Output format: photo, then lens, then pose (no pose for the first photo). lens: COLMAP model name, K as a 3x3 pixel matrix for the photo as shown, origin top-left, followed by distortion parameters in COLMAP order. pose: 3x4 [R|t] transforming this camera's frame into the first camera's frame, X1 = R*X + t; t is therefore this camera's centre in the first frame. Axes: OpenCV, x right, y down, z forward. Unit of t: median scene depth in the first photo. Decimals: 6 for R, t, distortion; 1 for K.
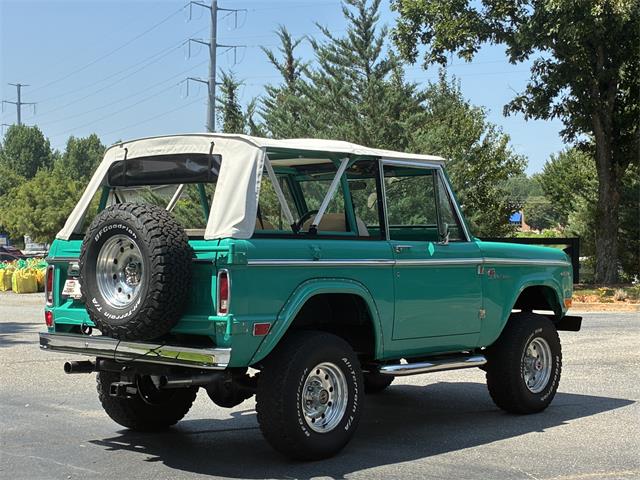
lens RADIAL K [[1029.2, 0, 320.7], [0, 1029.2, 239.0], [0, 0, 1]] dist [0.077727, 0.000000]
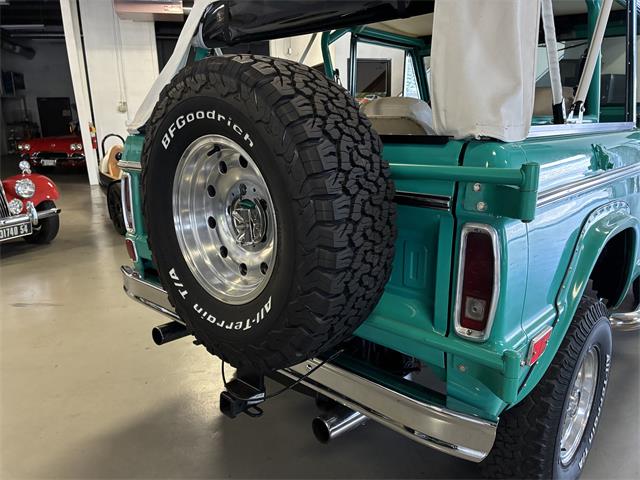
lens RADIAL K [[473.4, 0, 323.0], [0, 473.4, 234.5], [0, 0, 1]] dist [0.024153, -0.029595]
pose [[0.999707, -0.005828, -0.023475, -0.137133], [0.011420, 0.969285, 0.245674, -0.011143], [0.021323, -0.245870, 0.969068, 0.756140]]
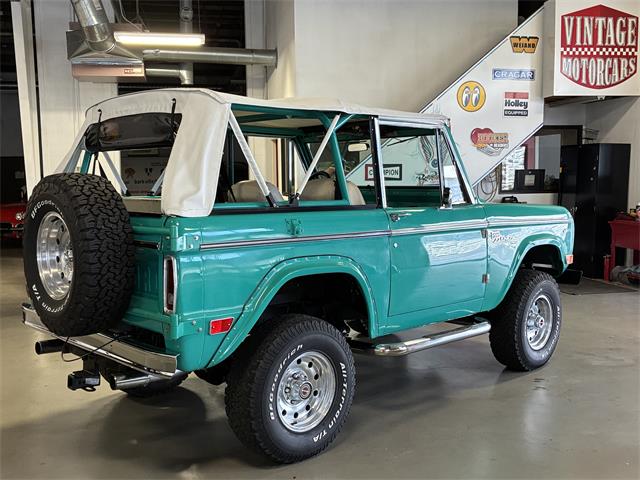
lens RADIAL K [[649.9, 0, 313.9], [0, 649.9, 240.0], [0, 0, 1]] dist [0.048737, 0.000000]
pose [[0.996070, 0.003037, -0.088518, 0.059269], [0.005625, 0.995225, 0.097440, -0.030075], [0.088391, -0.097555, 0.991297, 0.460795]]
